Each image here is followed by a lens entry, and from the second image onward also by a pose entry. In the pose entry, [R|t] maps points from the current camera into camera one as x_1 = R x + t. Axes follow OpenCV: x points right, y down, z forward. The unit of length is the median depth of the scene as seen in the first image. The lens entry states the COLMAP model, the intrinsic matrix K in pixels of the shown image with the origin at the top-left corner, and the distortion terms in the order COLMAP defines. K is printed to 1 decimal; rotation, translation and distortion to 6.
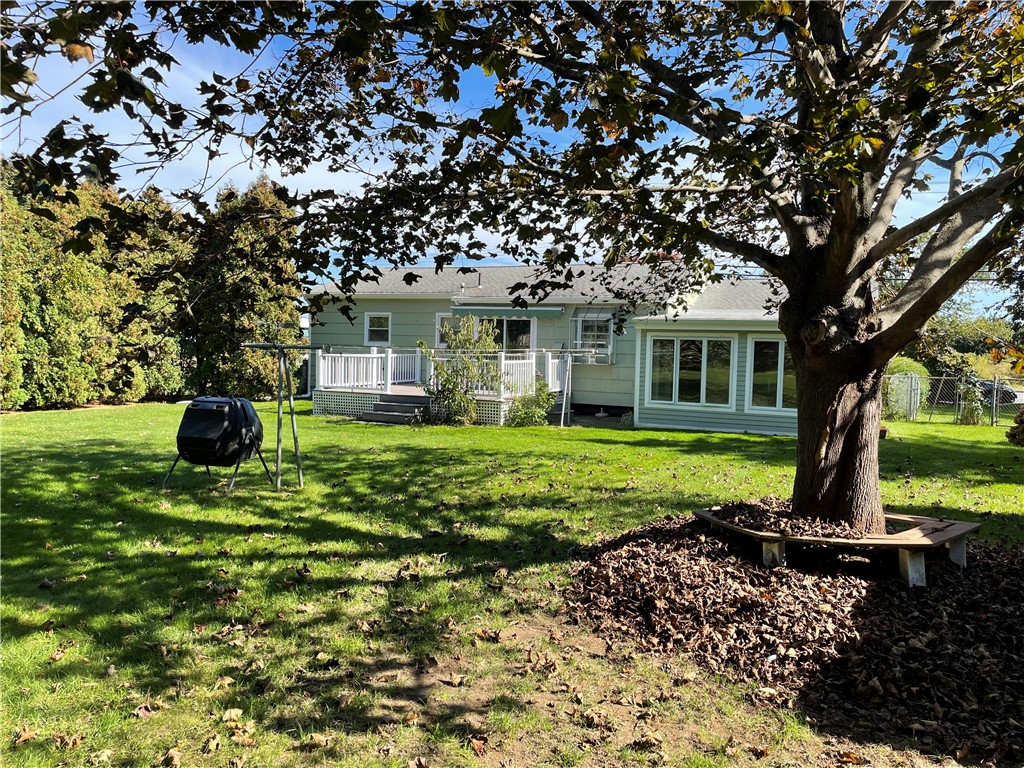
lens RADIAL K [[773.1, 0, 512.5], [0, 773.1, 382.7], [0, 0, 1]] dist [0.070495, -0.067522]
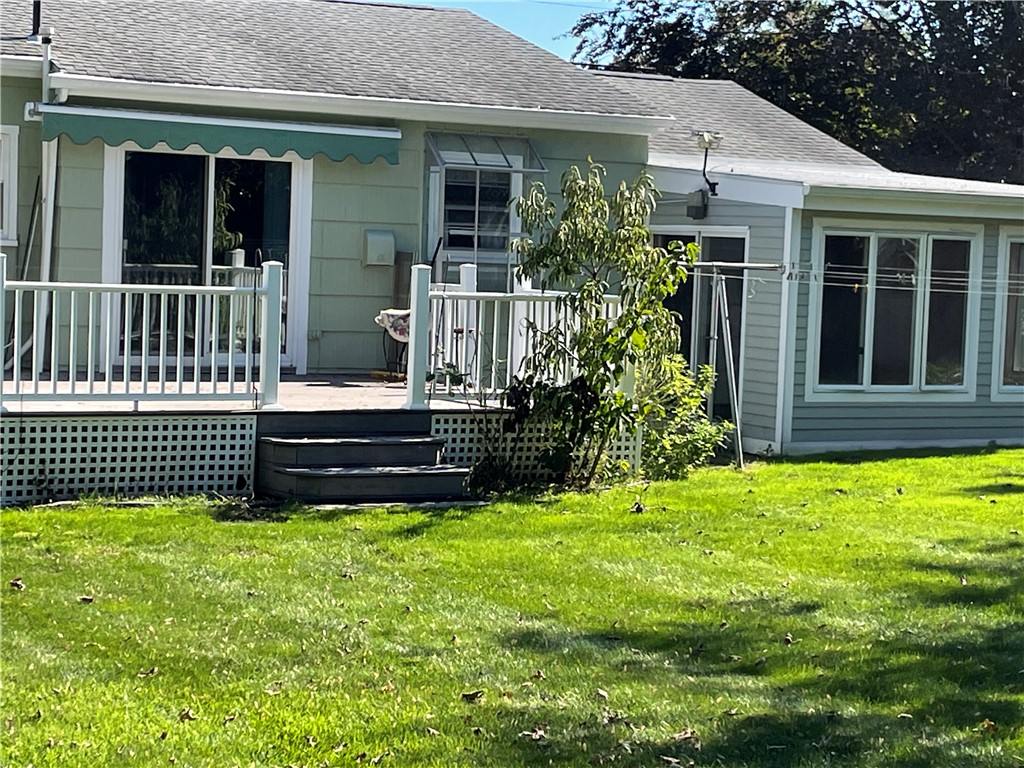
lens RADIAL K [[2349.4, 0, 512.2], [0, 2349.4, 384.2], [0, 0, 1]] dist [0.092108, 0.000000]
pose [[0.570679, -0.054687, 0.819350, -0.932915], [0.018679, 0.998386, 0.053627, -0.047362], [-0.820961, -0.015299, 0.570779, 0.424646]]
